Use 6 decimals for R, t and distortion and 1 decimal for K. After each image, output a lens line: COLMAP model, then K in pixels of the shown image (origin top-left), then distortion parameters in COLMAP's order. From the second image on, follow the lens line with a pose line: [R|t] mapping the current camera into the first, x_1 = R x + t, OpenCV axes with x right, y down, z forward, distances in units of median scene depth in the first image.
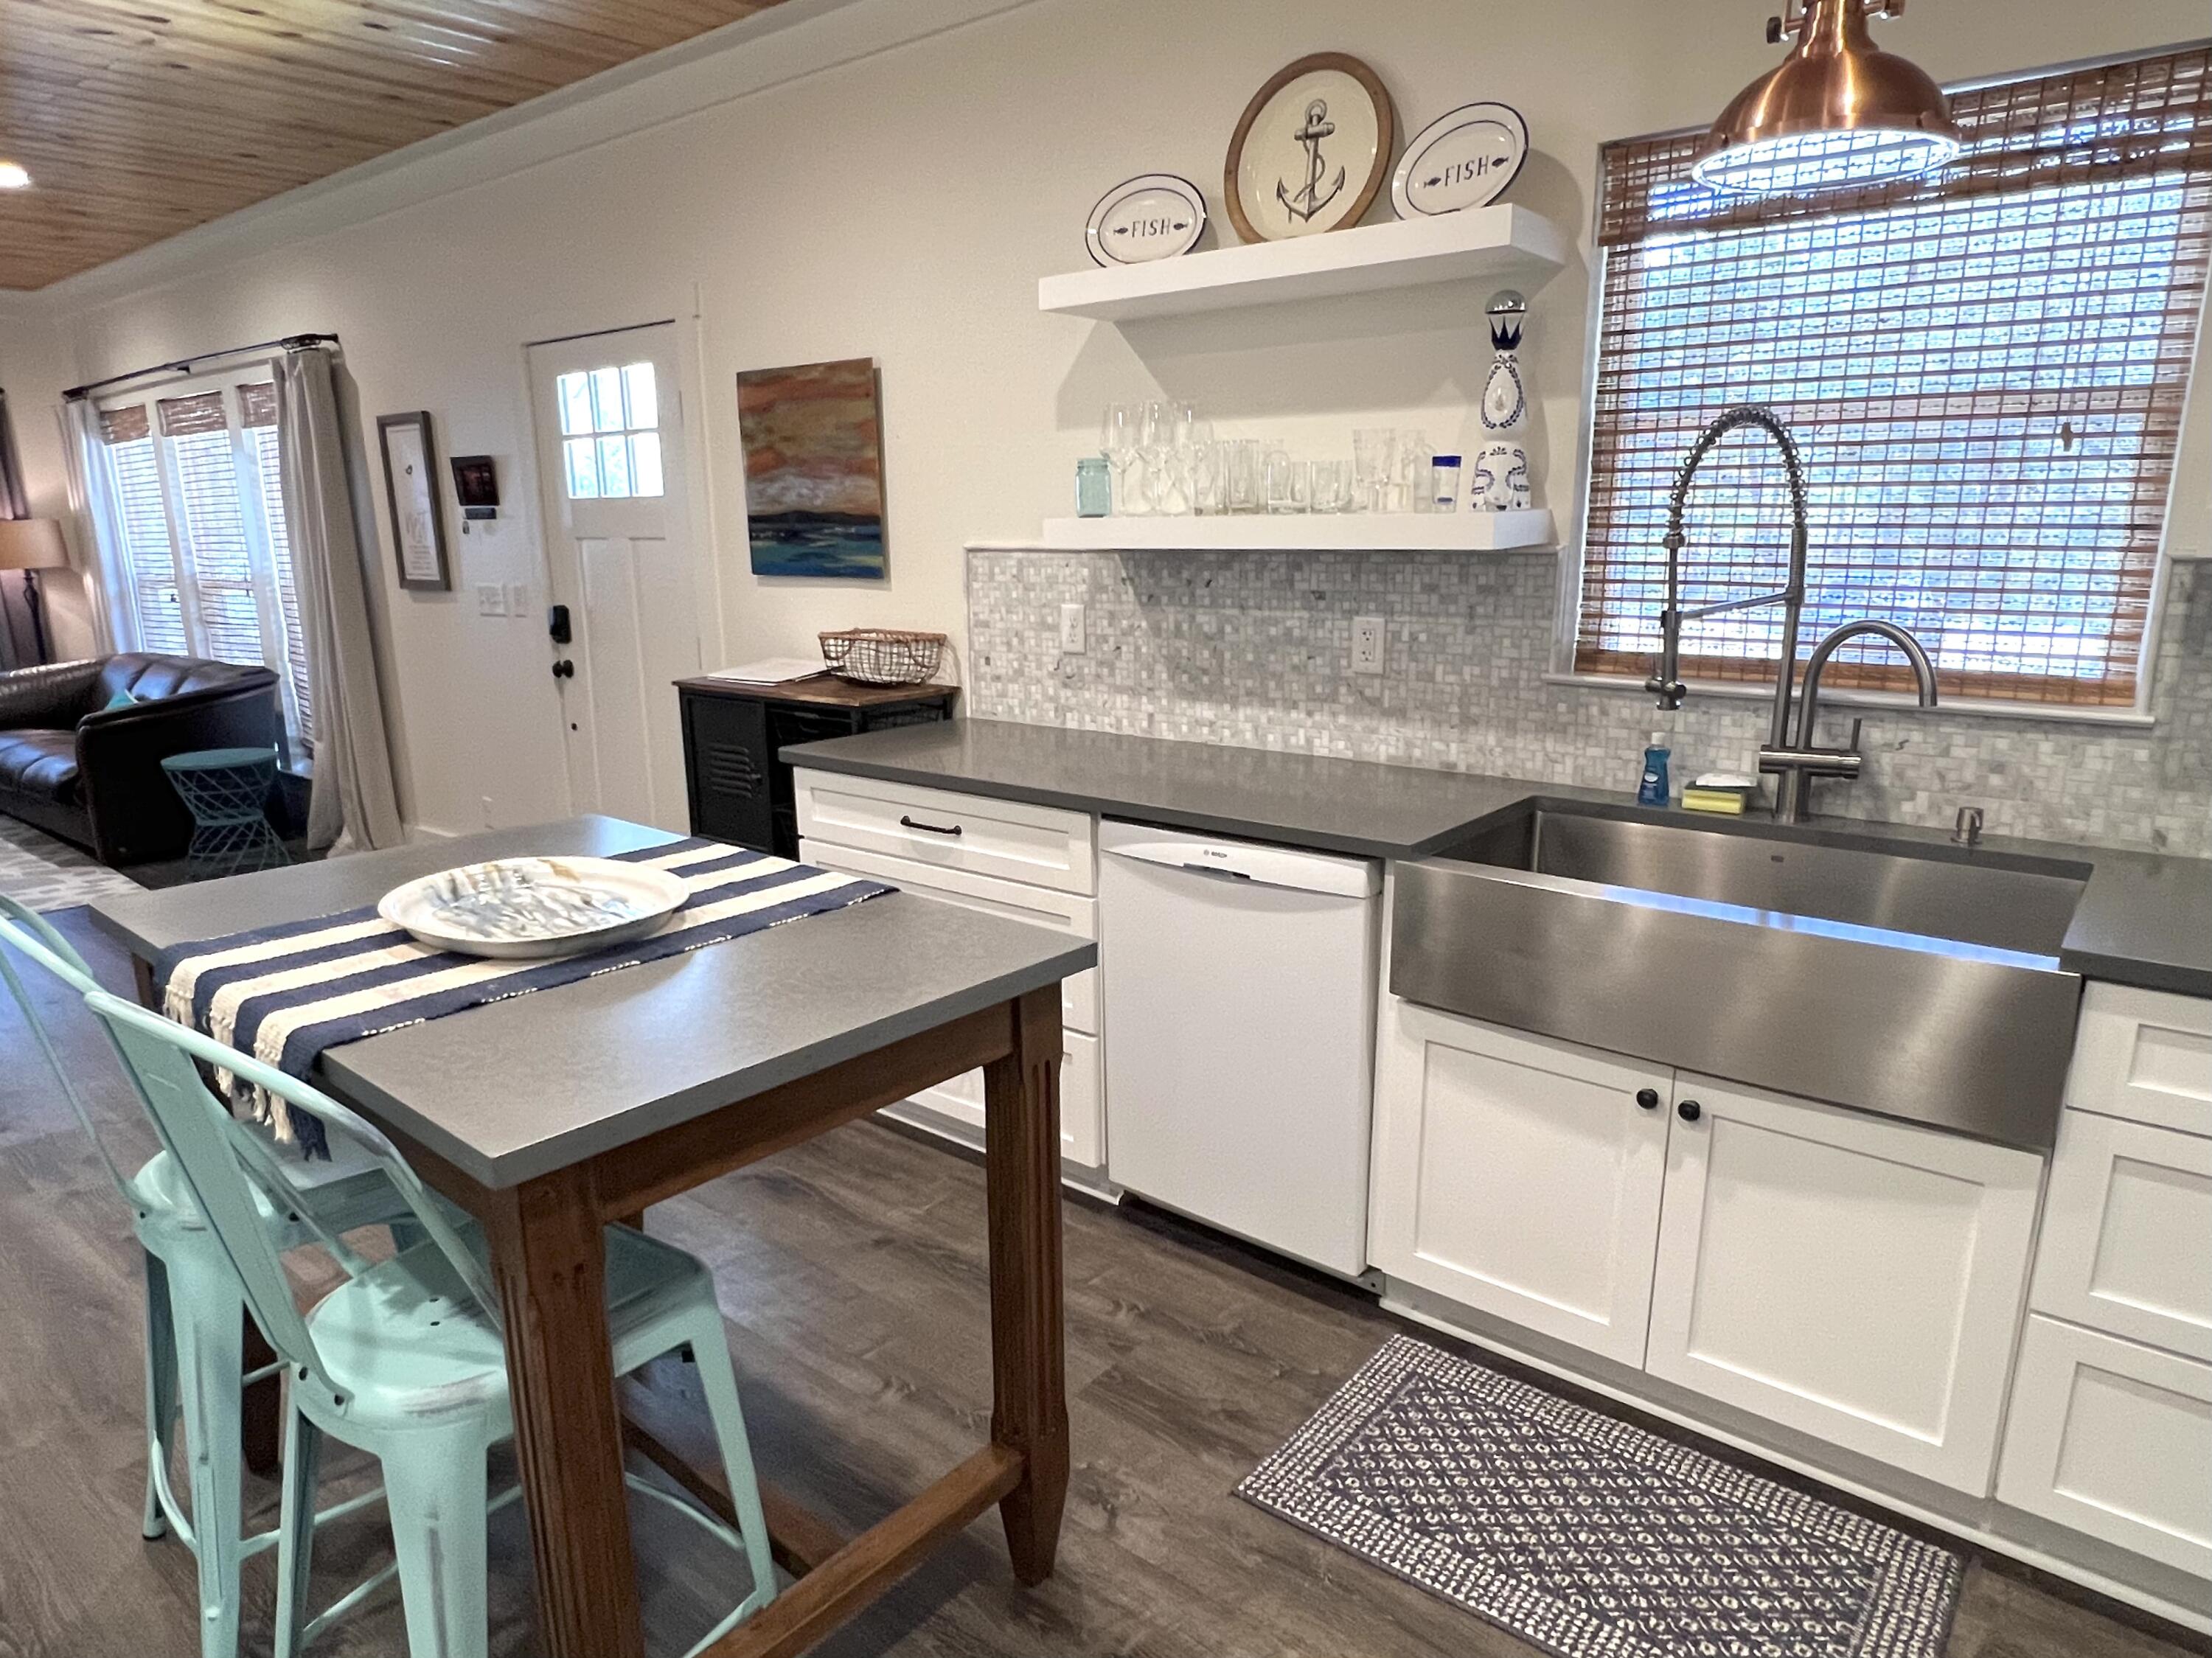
lens RADIAL K [[1350.2, 0, 1090.3], [0, 1350.2, 842.3], [0, 0, 1]] dist [-0.007359, 0.003473]
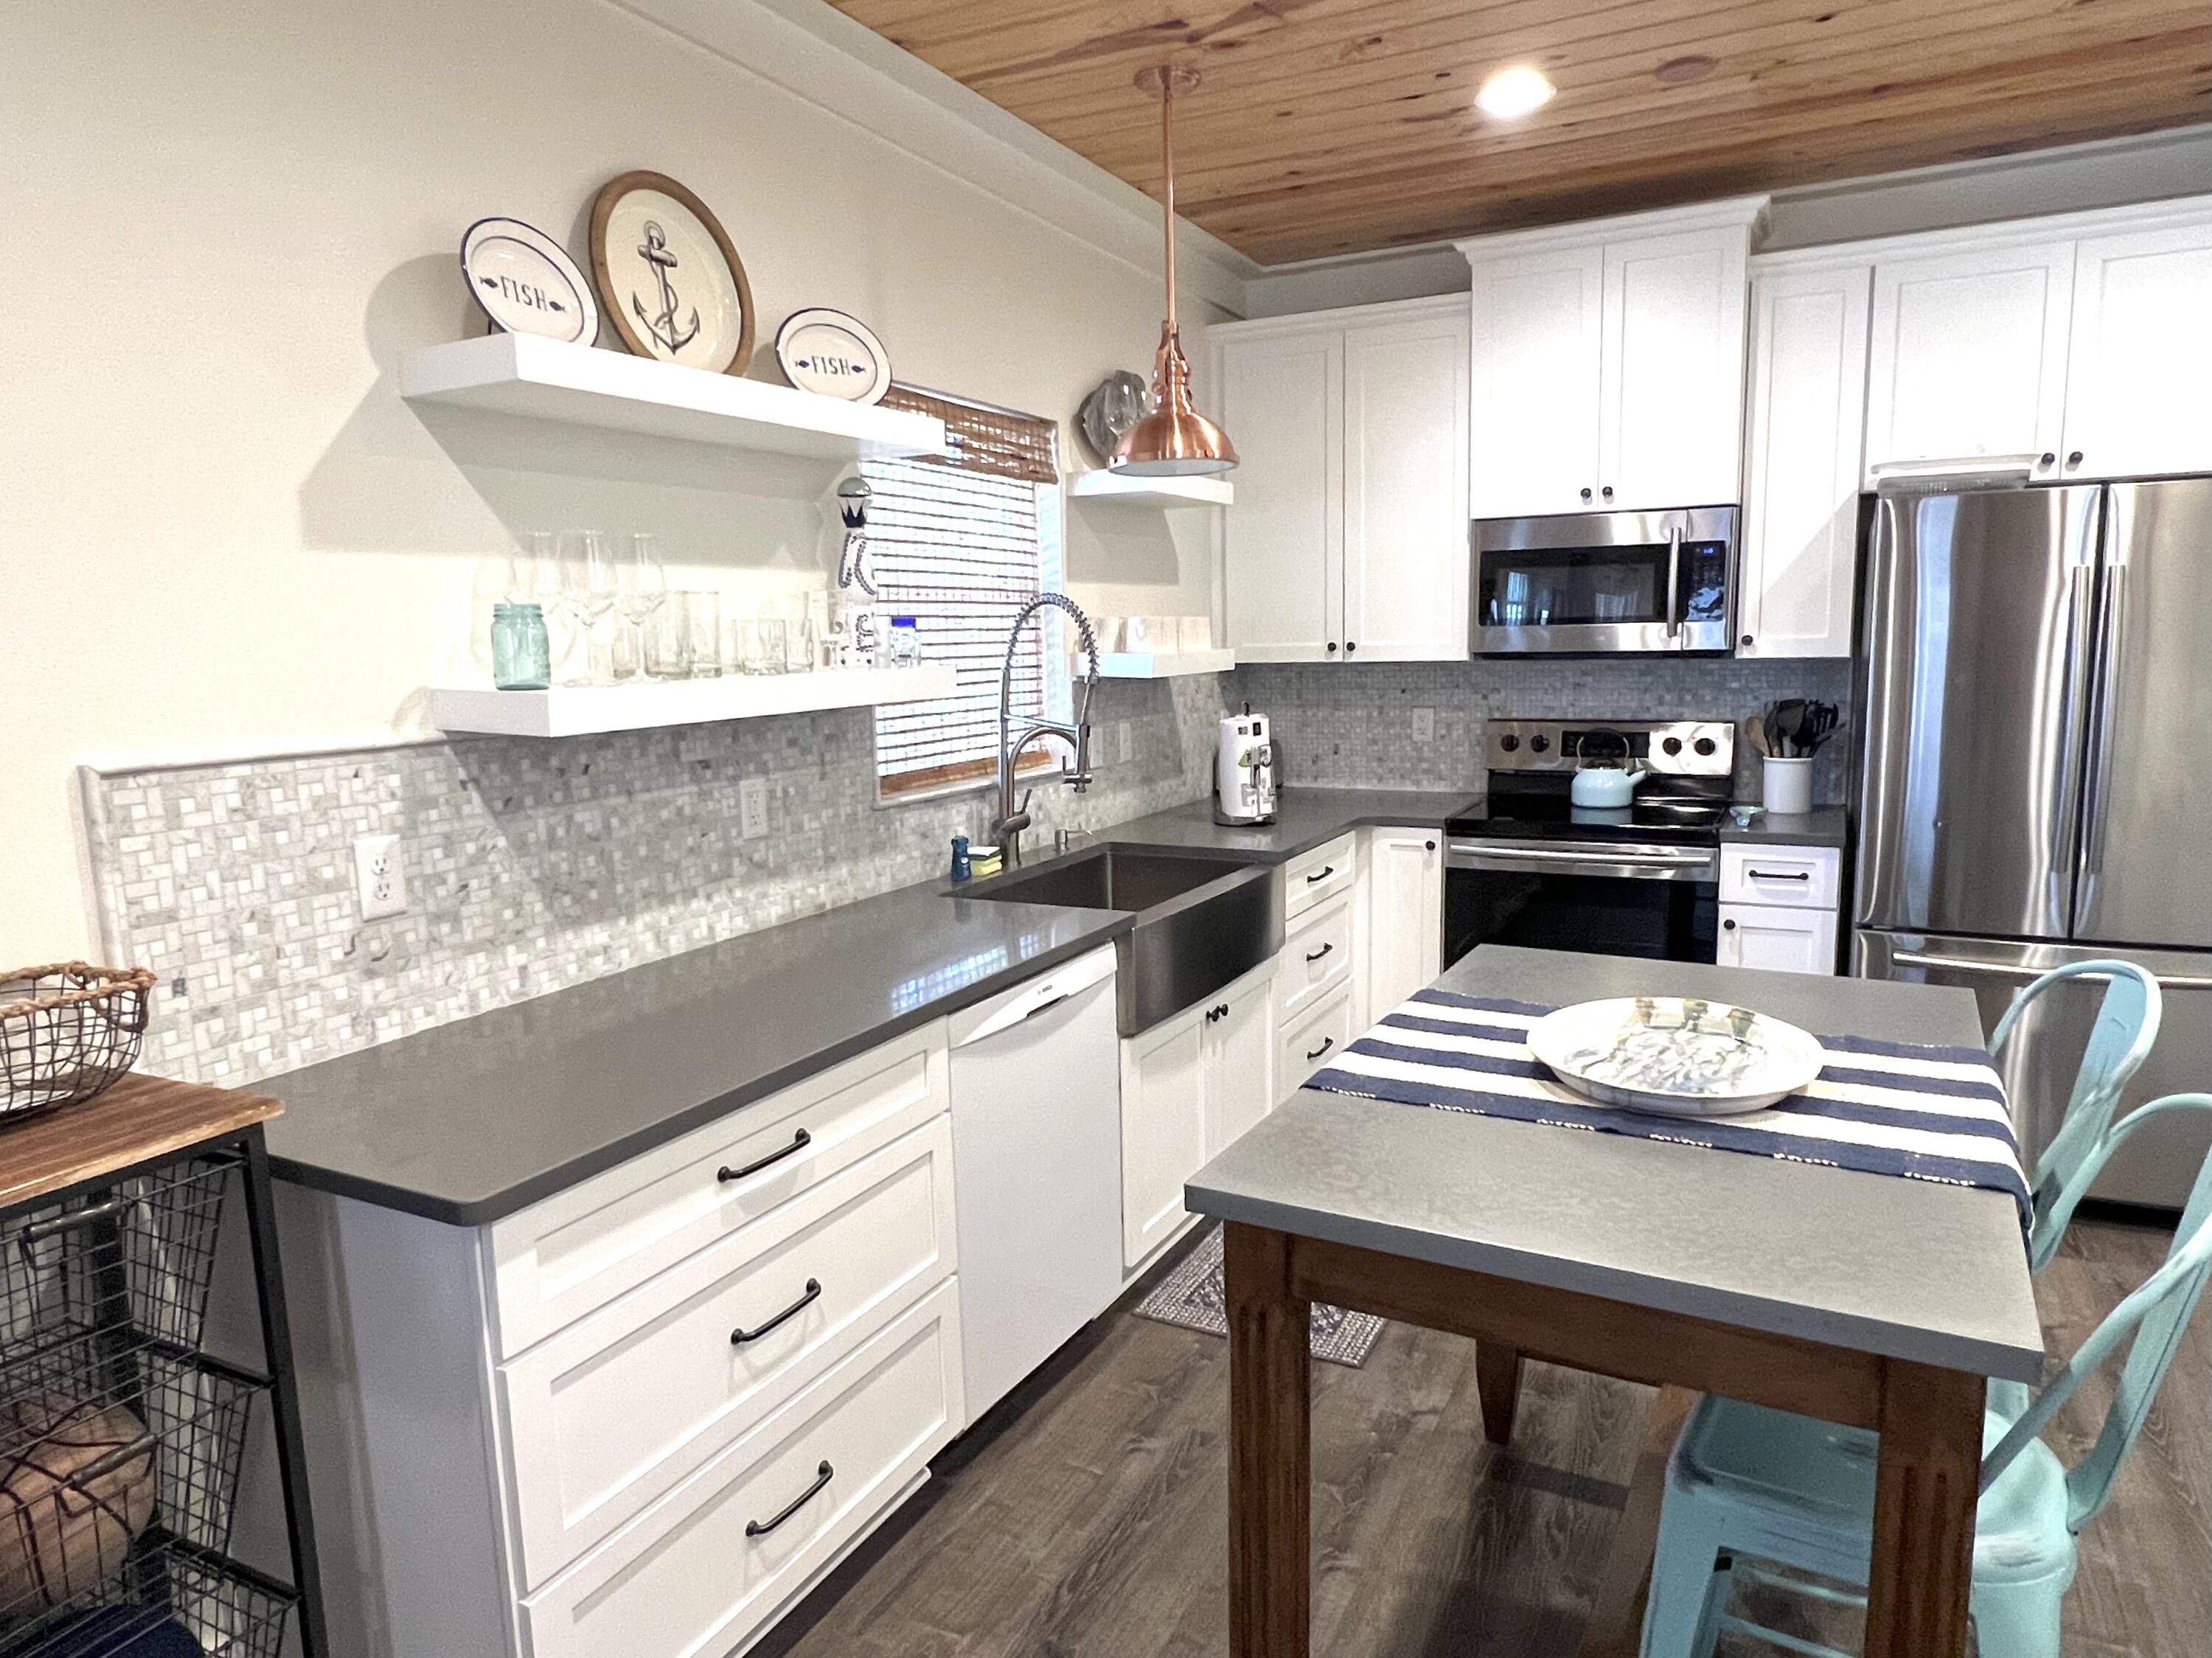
lens RADIAL K [[1350.2, 0, 1122.5], [0, 1350.2, 839.3], [0, 0, 1]] dist [-0.007359, 0.003473]
pose [[-0.197221, -0.135154, 0.970998, -0.700345], [0.256106, 0.948955, 0.184104, -0.212641], [-0.946316, 0.284988, -0.152540, 0.823798]]
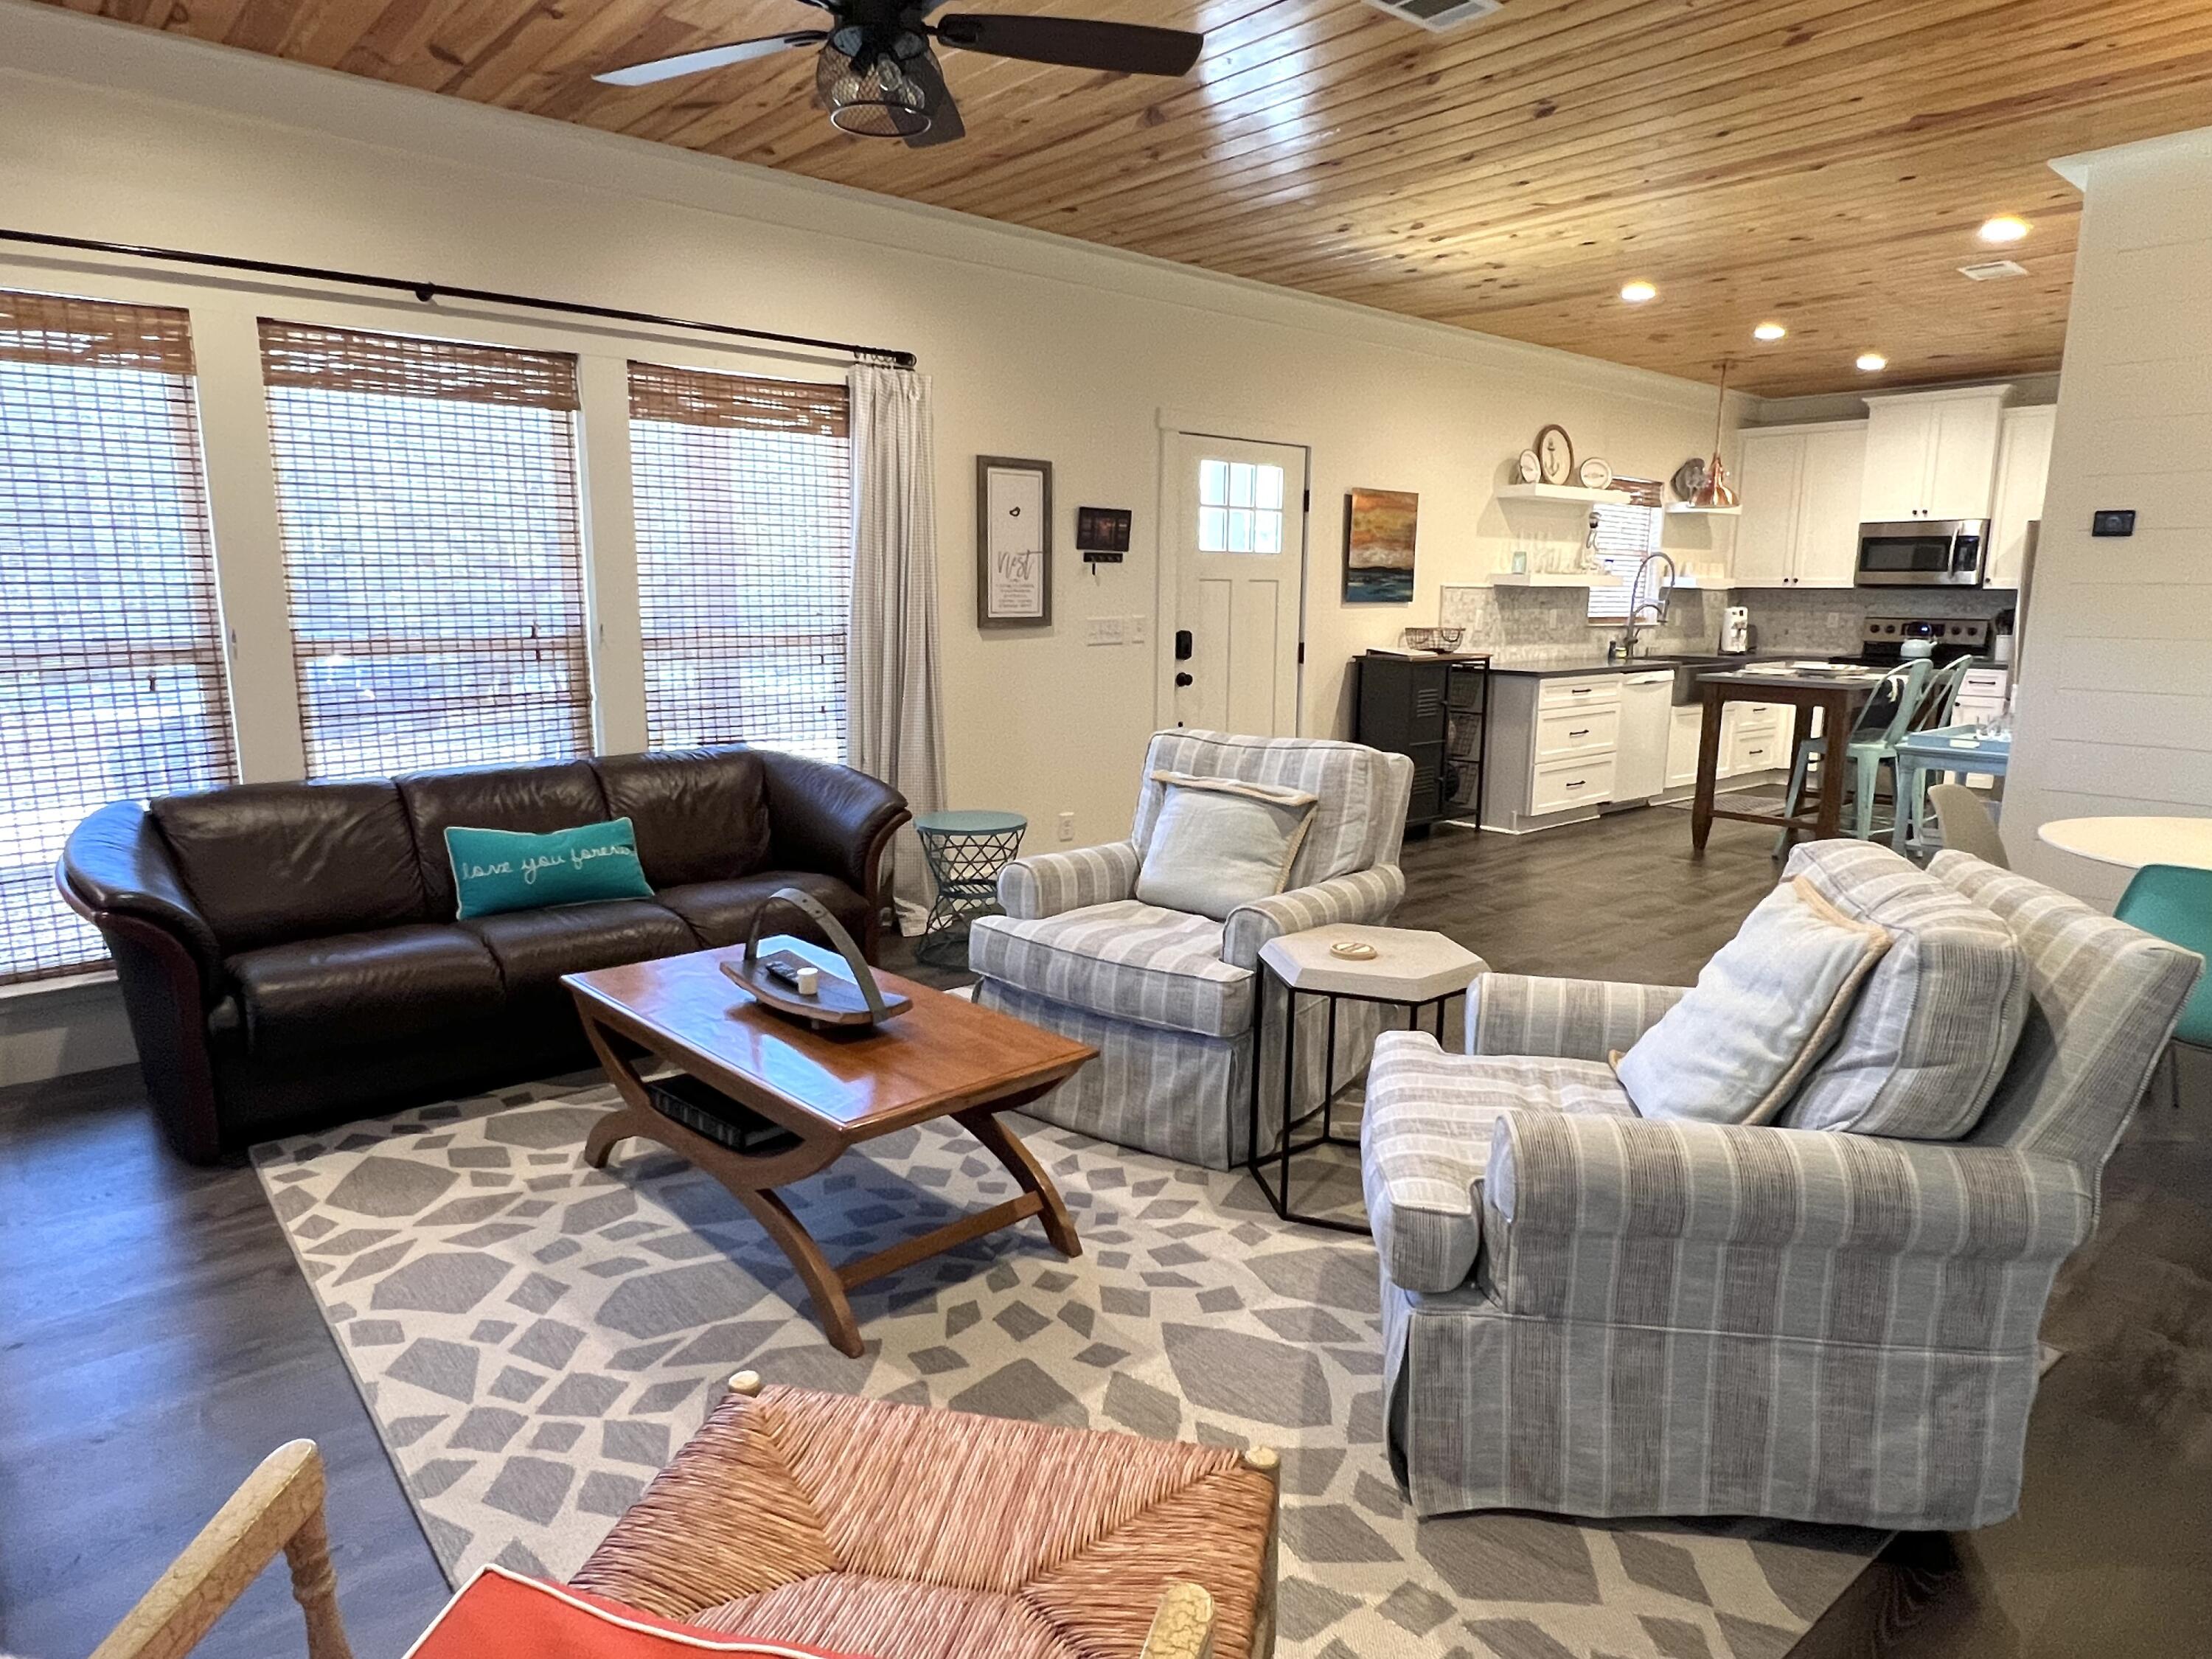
lens RADIAL K [[1350.3, 0, 1099.3], [0, 1350.3, 836.4], [0, 0, 1]] dist [-0.007359, 0.003473]
pose [[0.179263, -0.165706, 0.969746, -2.629334], [0.222763, 0.966948, 0.124049, -0.249509], [-0.958249, 0.193786, 0.210251, 1.291199]]
